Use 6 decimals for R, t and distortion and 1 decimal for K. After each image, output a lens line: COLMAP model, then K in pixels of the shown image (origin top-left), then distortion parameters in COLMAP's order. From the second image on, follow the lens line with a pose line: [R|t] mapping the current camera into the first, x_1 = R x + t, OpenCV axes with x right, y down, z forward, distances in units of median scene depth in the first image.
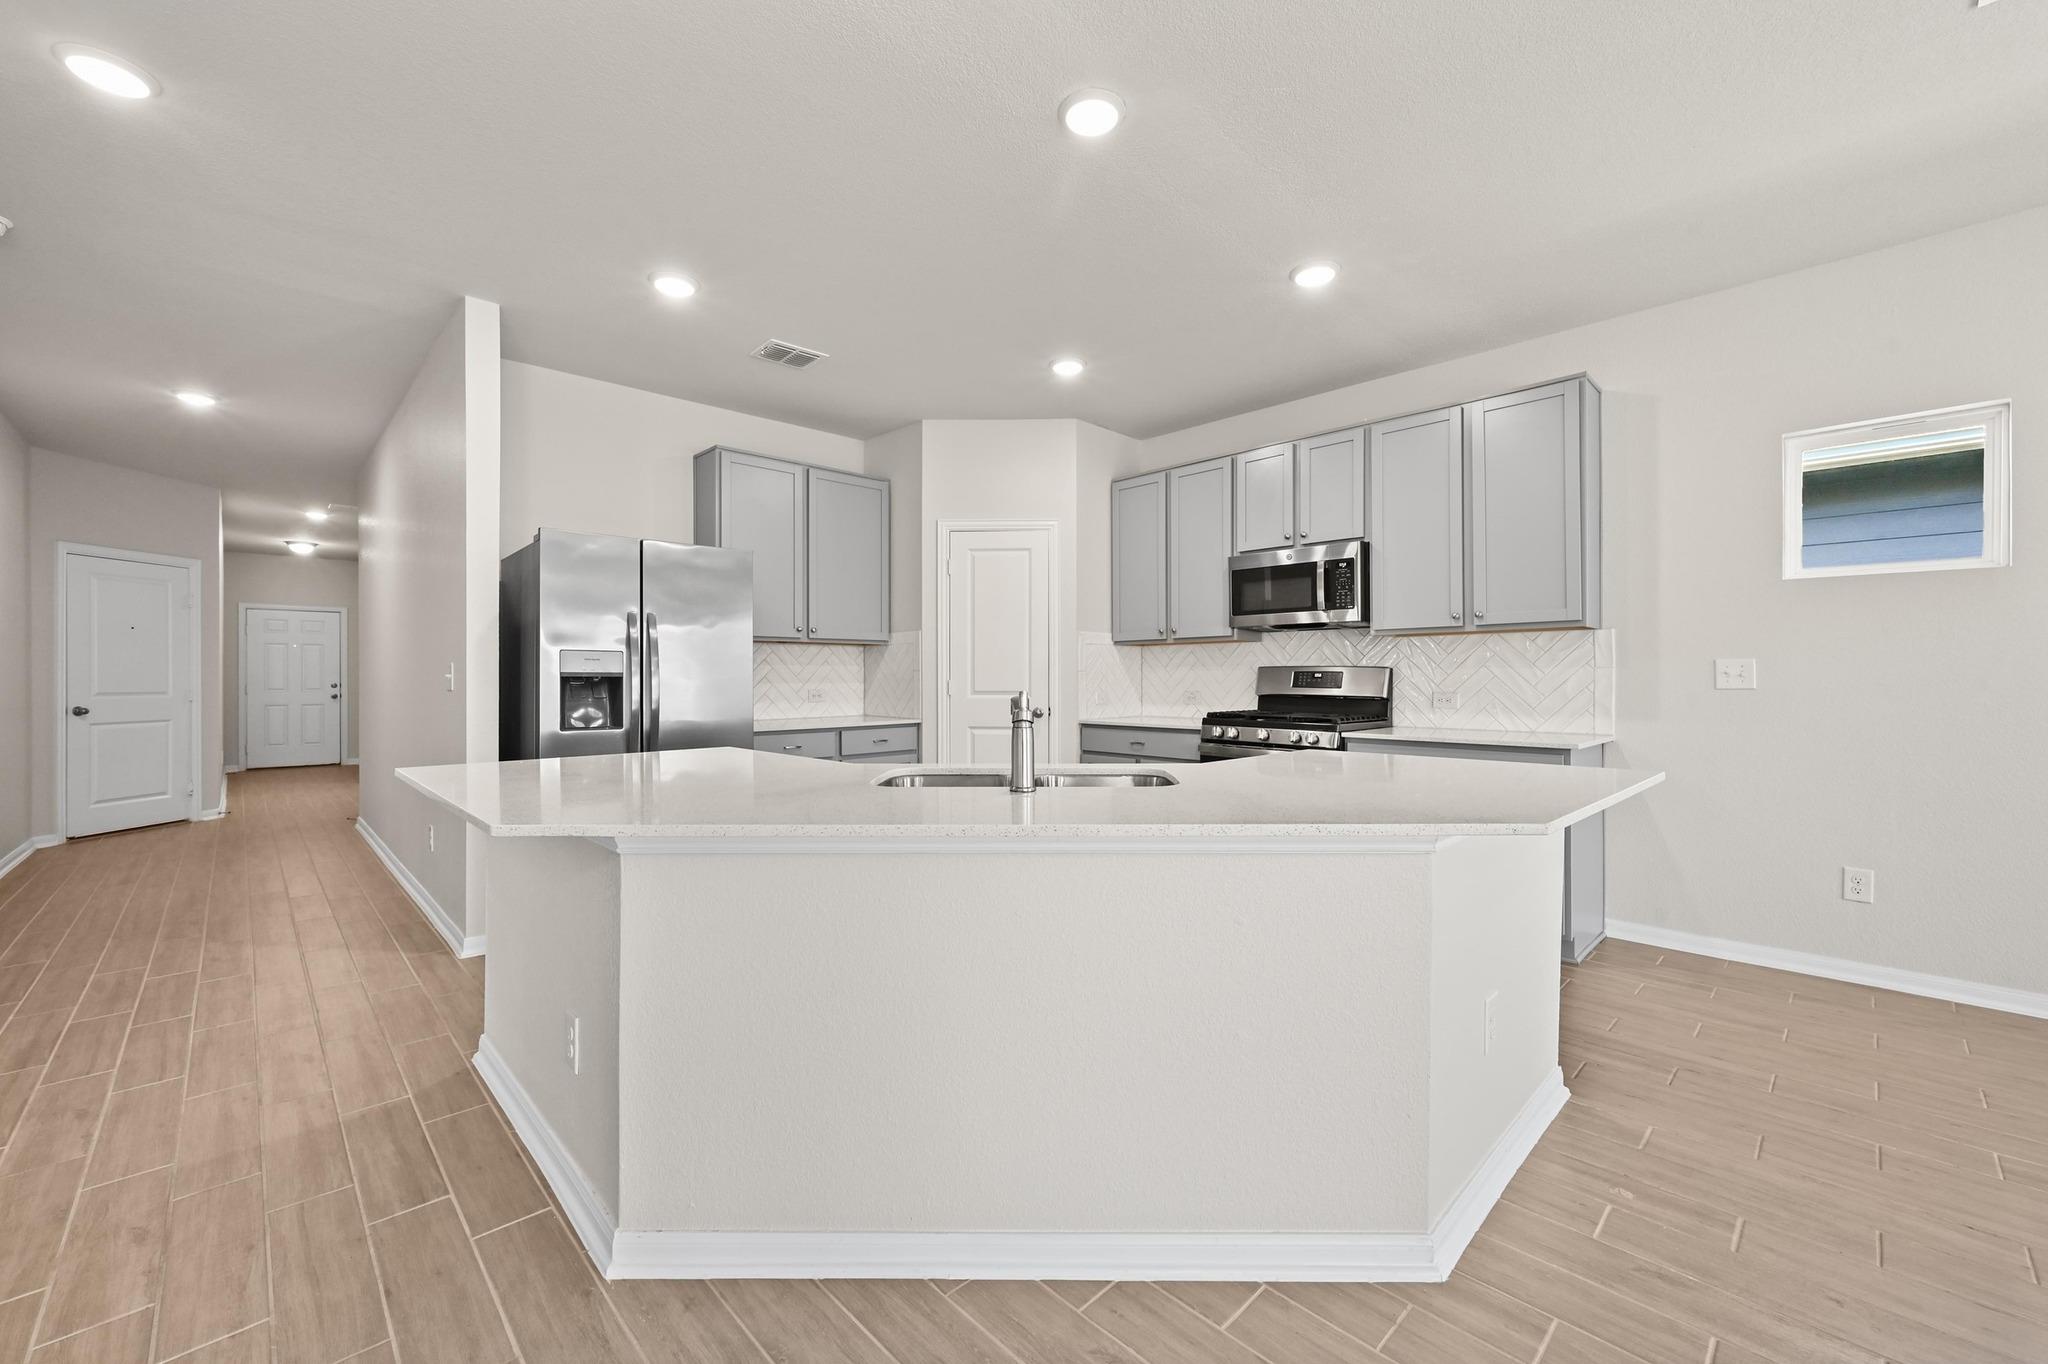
lens RADIAL K [[811.3, 0, 1018.6], [0, 811.3, 671.4], [0, 0, 1]] dist [-0.003513, 0.000087]
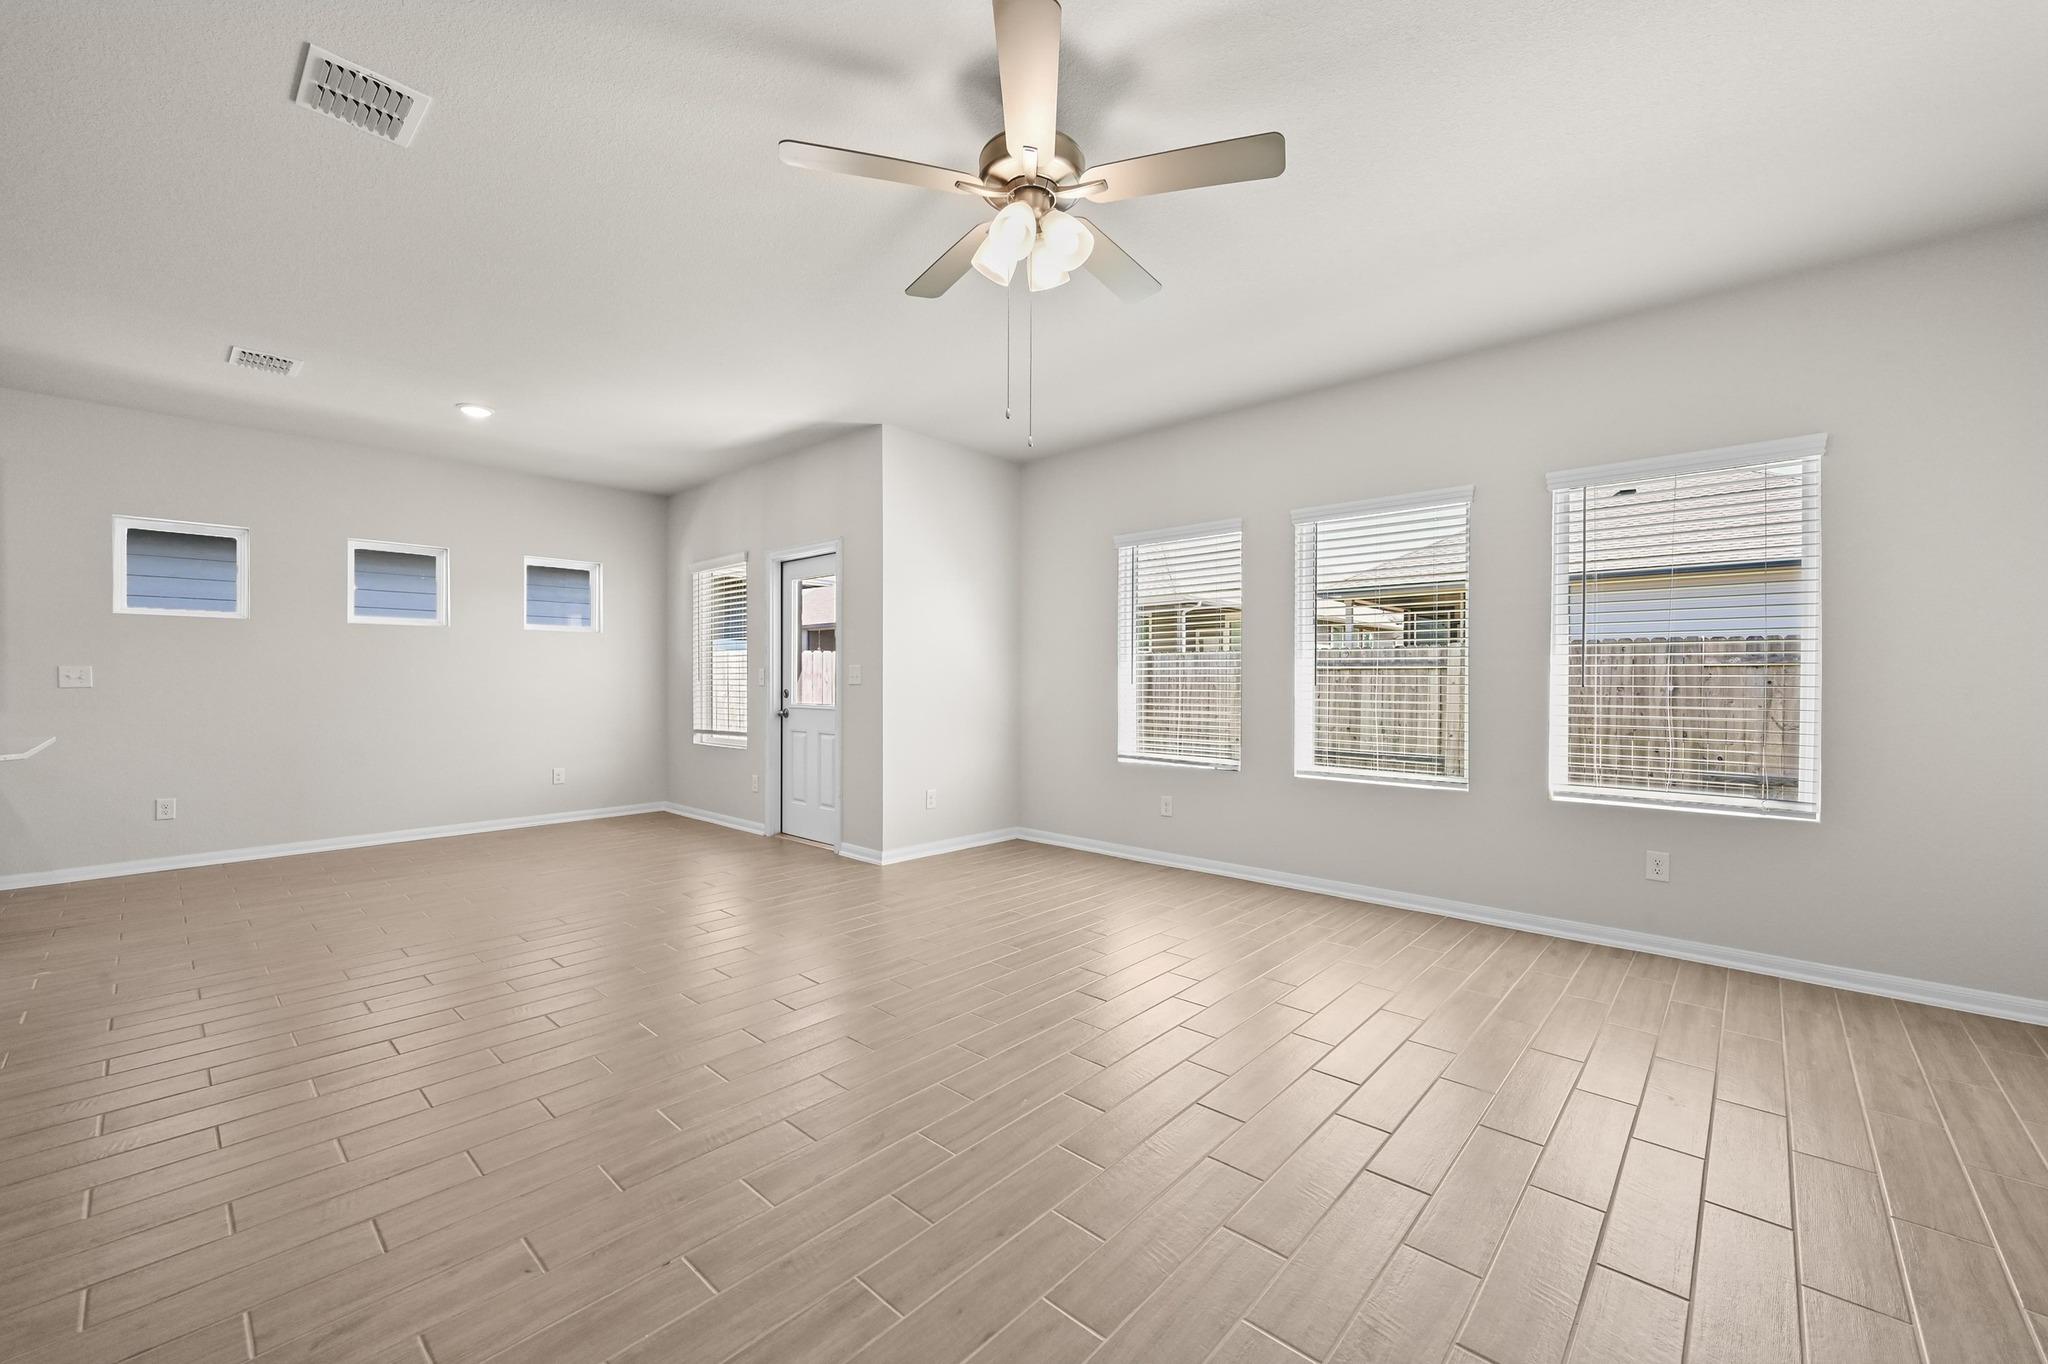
lens RADIAL K [[811.3, 0, 1017.5], [0, 811.3, 685.2], [0, 0, 1]] dist [-0.003513, 0.000087]
pose [[-0.067361, -0.007295, 0.997702, -0.454068], [-0.004906, 0.999964, 0.006981, 0.000301], [-0.997717, -0.004424, -0.067395, -0.388870]]
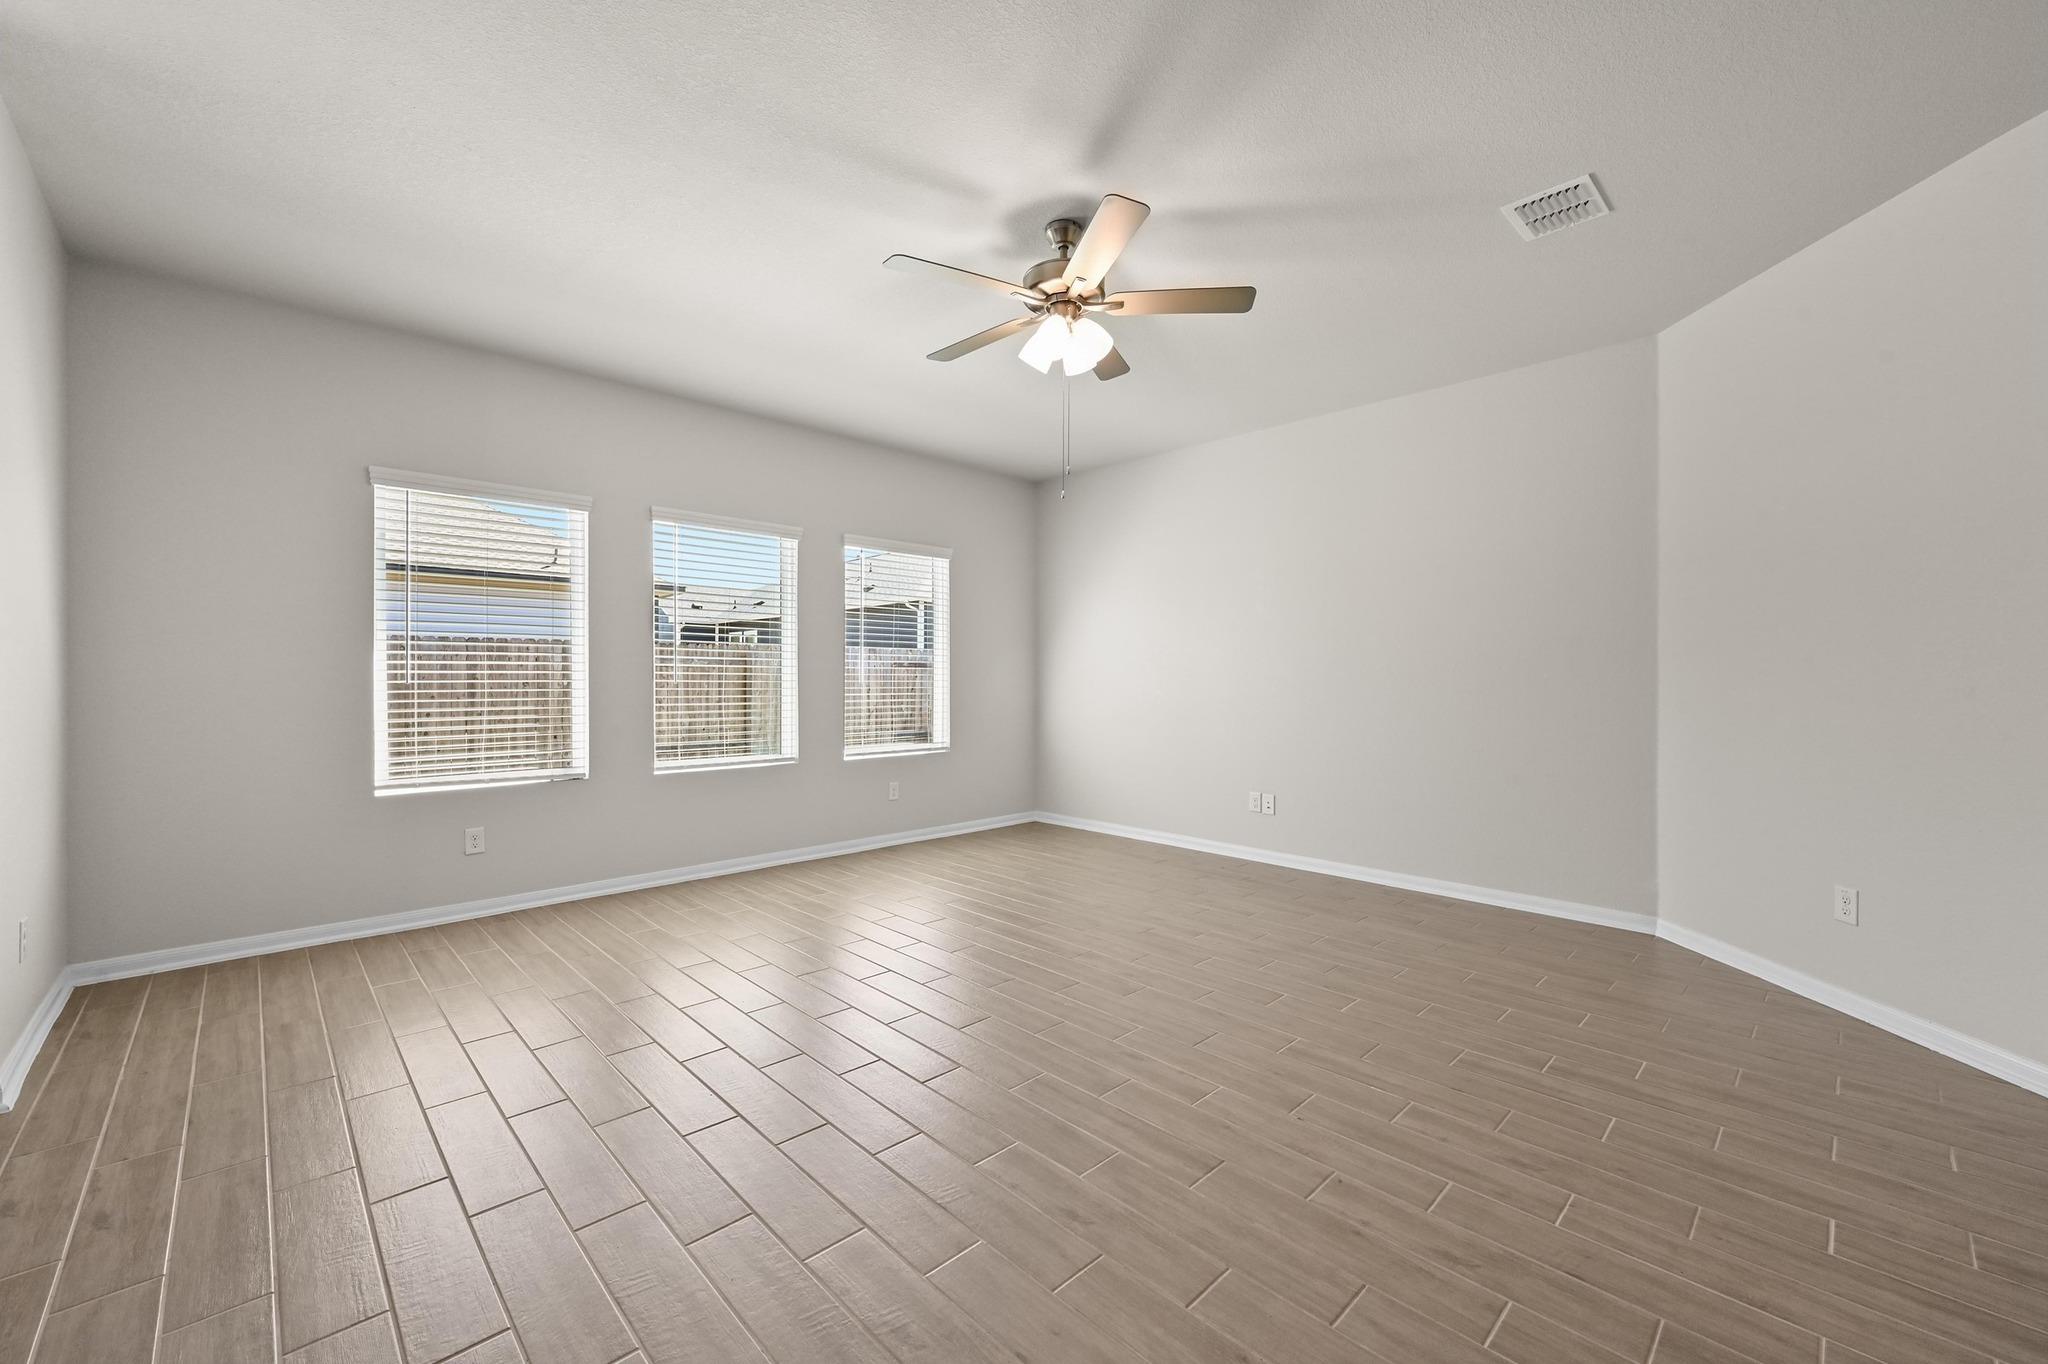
lens RADIAL K [[811.3, 0, 1025.0], [0, 811.3, 680.8], [0, 0, 1]] dist [-0.003513, 0.000087]
pose [[-0.999952, -0.000788, -0.009800, 0.065480], [-0.000821, 0.999994, 0.003358, -0.001346], [0.009797, 0.003366, -0.999946, 0.202294]]
